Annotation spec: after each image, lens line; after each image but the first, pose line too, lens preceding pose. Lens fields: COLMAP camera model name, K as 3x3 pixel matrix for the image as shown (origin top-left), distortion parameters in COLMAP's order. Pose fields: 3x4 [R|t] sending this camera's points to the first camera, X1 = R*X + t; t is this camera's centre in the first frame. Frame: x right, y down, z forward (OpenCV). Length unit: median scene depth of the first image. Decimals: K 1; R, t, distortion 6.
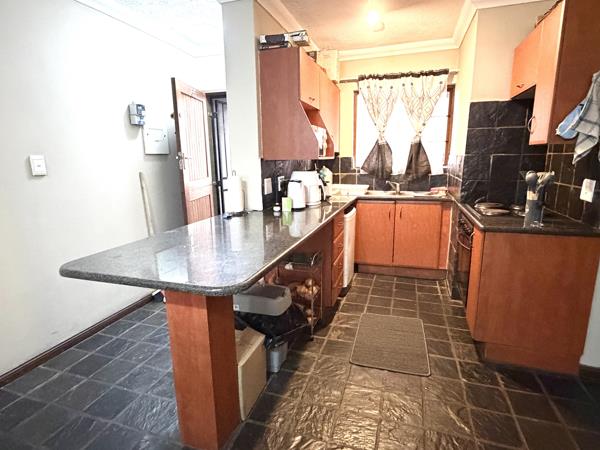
lens RADIAL K [[331.6, 0, 297.1], [0, 331.6, 225.3], [0, 0, 1]] dist [0.001935, 0.000312]
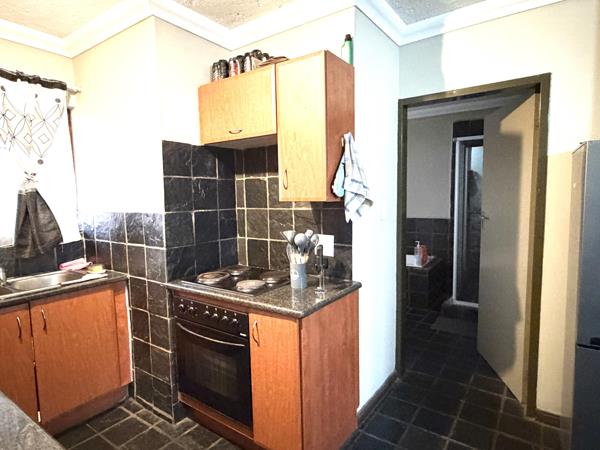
lens RADIAL K [[355.4, 0, 300.0], [0, 355.4, 225.0], [0, 0, 1]] dist [0.002711, -0.000010]
pose [[0.295672, -0.074628, 0.952370, -0.101832], [0.207902, 0.978075, 0.012097, -0.113201], [-0.932392, 0.194423, 0.304705, 0.425051]]
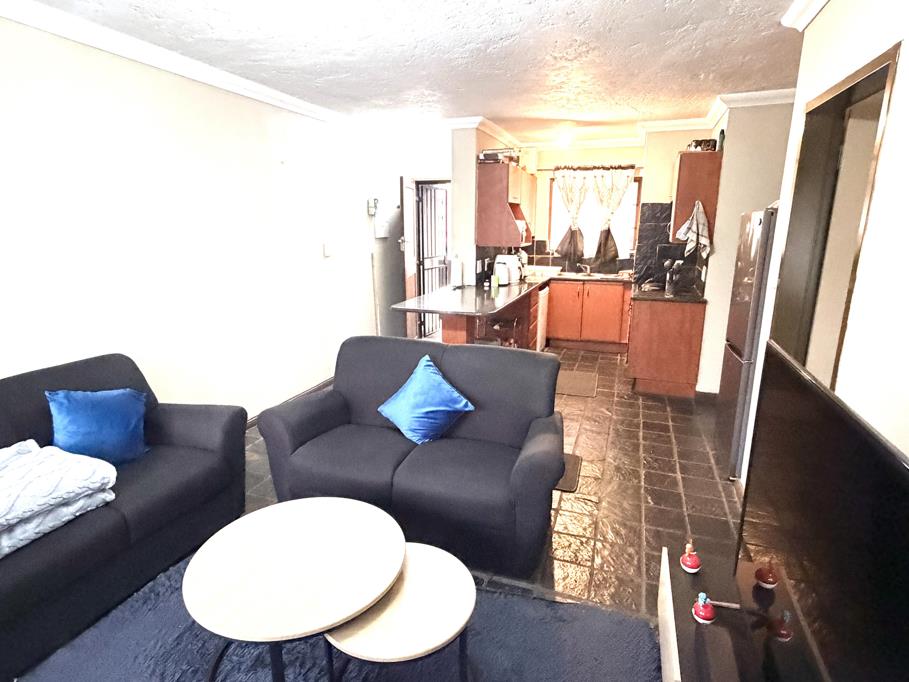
lens RADIAL K [[502.4, 0, 450.1], [0, 502.4, 341.5], [0, 0, 1]] dist [0.001935, 0.000312]
pose [[0.999505, 0.022167, -0.022331, -0.122024], [-0.021466, 0.999284, 0.031156, 0.090282], [0.023005, -0.030661, 0.999265, -0.758641]]
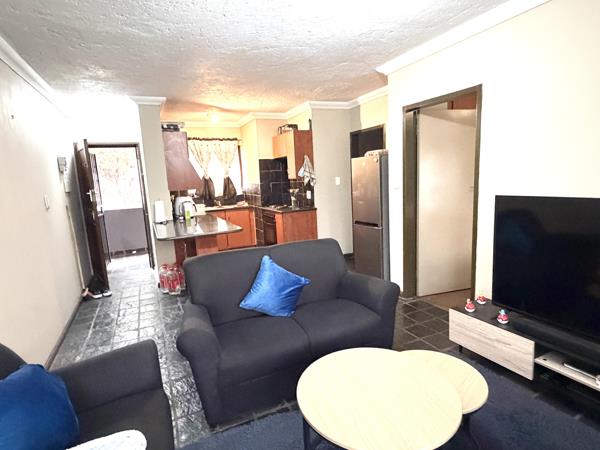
lens RADIAL K [[331.6, 0, 297.1], [0, 331.6, 225.3], [0, 0, 1]] dist [0.001935, 0.000312]
pose [[0.730612, -0.125022, 0.671249, -0.627382], [0.178550, 0.983868, -0.011092, 0.092361], [-0.659034, 0.127955, 0.741149, -0.550885]]
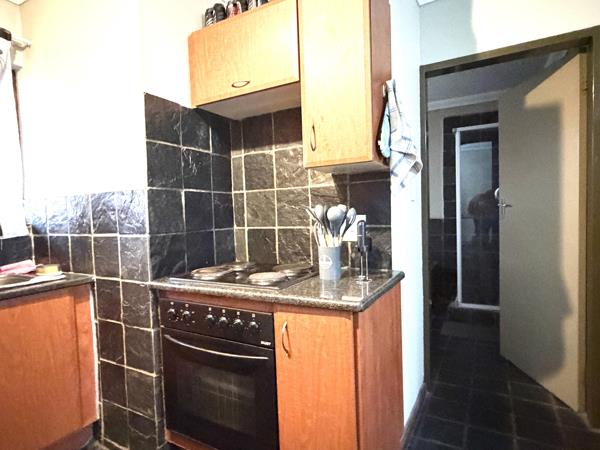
lens RADIAL K [[355.4, 0, 300.0], [0, 355.4, 225.0], [0, 0, 1]] dist [0.002711, -0.000010]
pose [[0.197611, -0.031113, 0.979787, -0.001446], [0.228067, 0.973528, -0.015084, -0.075154], [-0.953381, 0.226438, 0.199476, 0.554704]]
